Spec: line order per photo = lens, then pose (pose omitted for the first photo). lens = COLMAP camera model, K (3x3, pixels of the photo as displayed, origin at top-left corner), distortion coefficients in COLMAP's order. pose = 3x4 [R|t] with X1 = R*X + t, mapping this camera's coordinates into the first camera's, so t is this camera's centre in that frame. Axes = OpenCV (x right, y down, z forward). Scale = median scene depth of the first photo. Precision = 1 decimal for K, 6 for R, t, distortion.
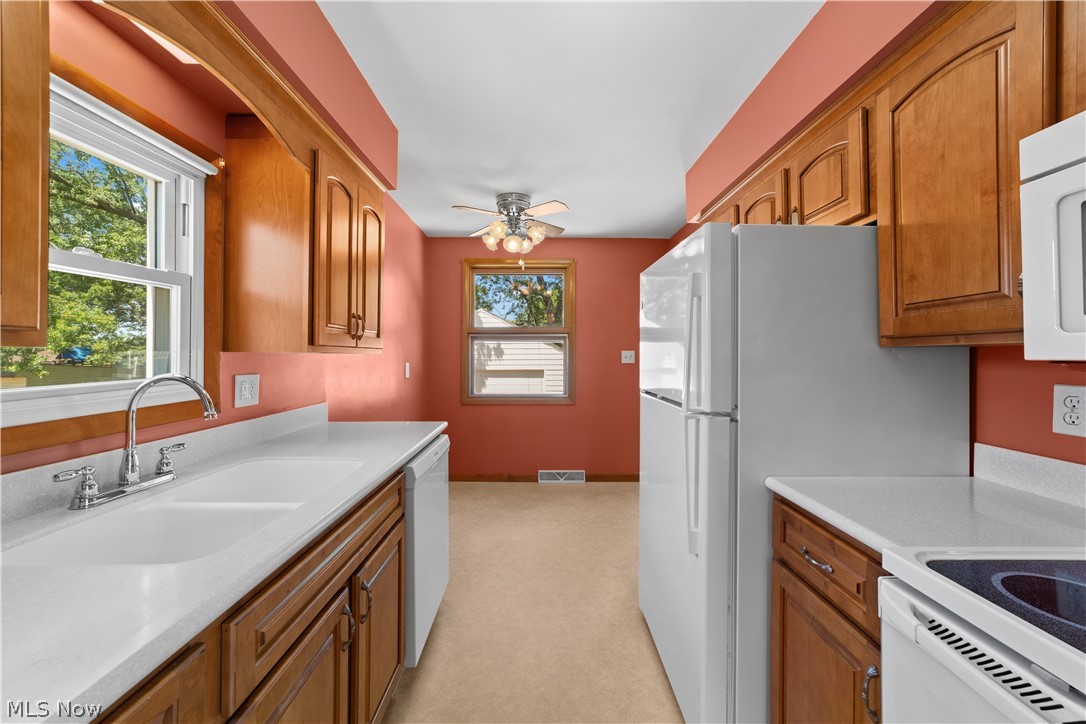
lens RADIAL K [[420.7, 0, 546.2], [0, 420.7, 357.6], [0, 0, 1]] dist [-0.013266, 0.005050]
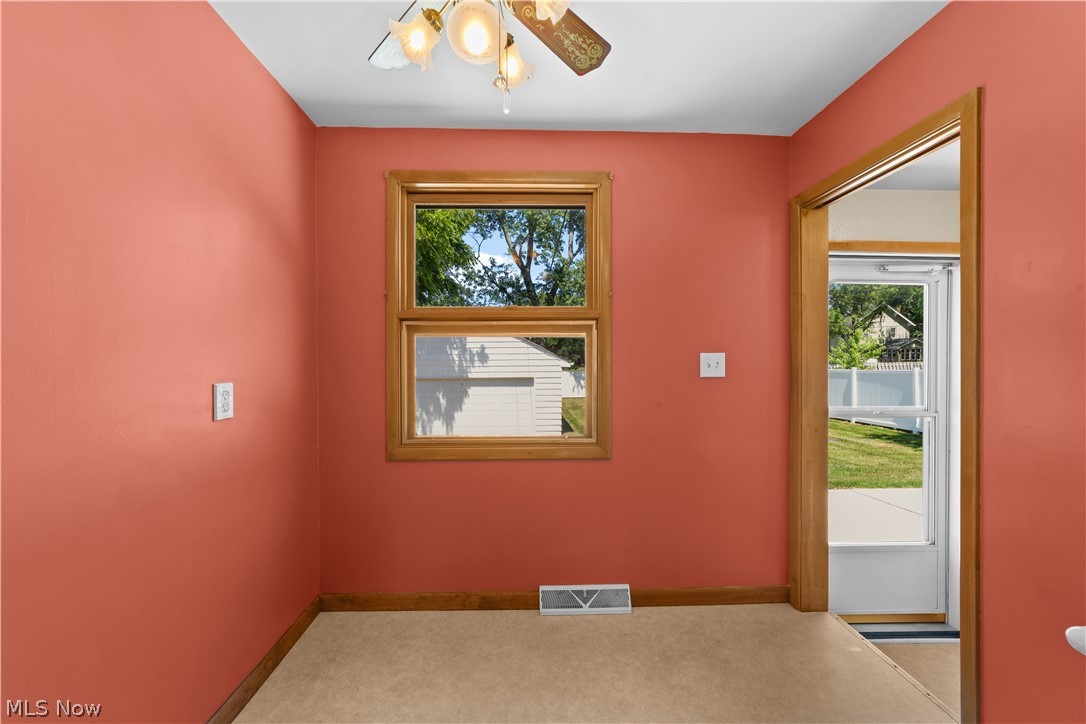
lens RADIAL K [[431.9, 0, 535.0], [0, 431.9, 361.7], [0, 0, 1]] dist [-0.000984, -0.000017]
pose [[0.999986, -0.004553, 0.002855, -0.026970], [0.004563, 0.999983, -0.003545, -0.003999], [-0.002838, 0.003558, 0.999990, 0.521137]]
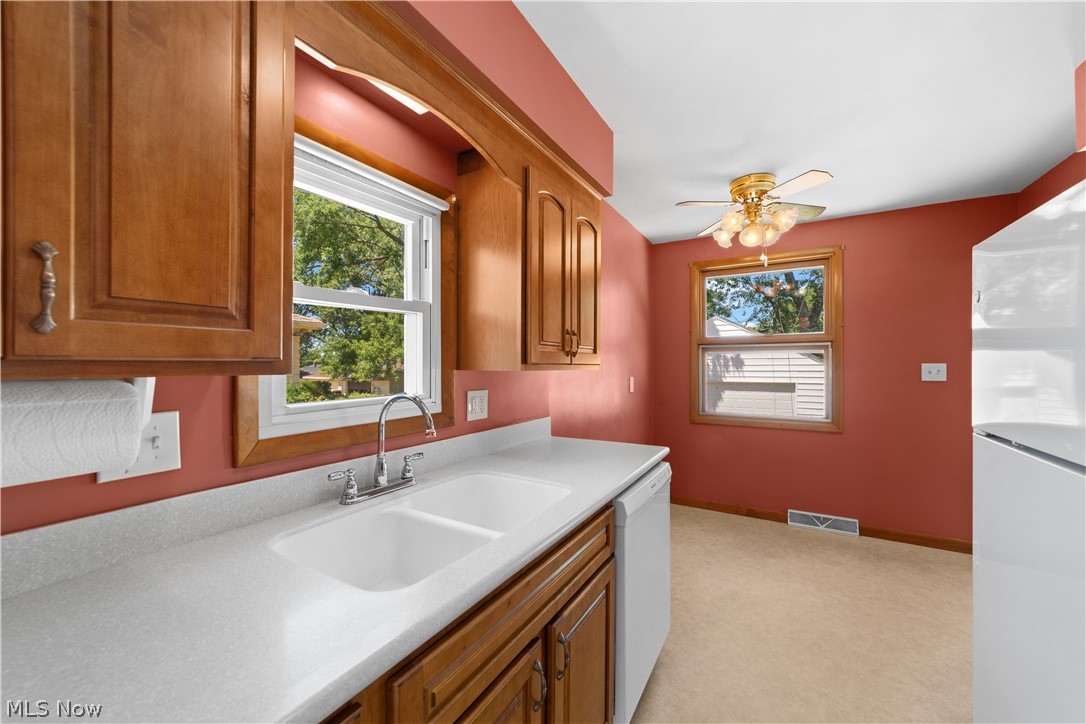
lens RADIAL K [[420.7, 0, 541.5], [0, 420.7, 362.5], [0, 0, 1]] dist [-0.013266, 0.005050]
pose [[0.852452, -0.003492, -0.522795, -0.001389], [-0.003340, 0.999921, -0.012125, -0.006841], [0.522796, 0.012082, 0.852373, 0.055728]]
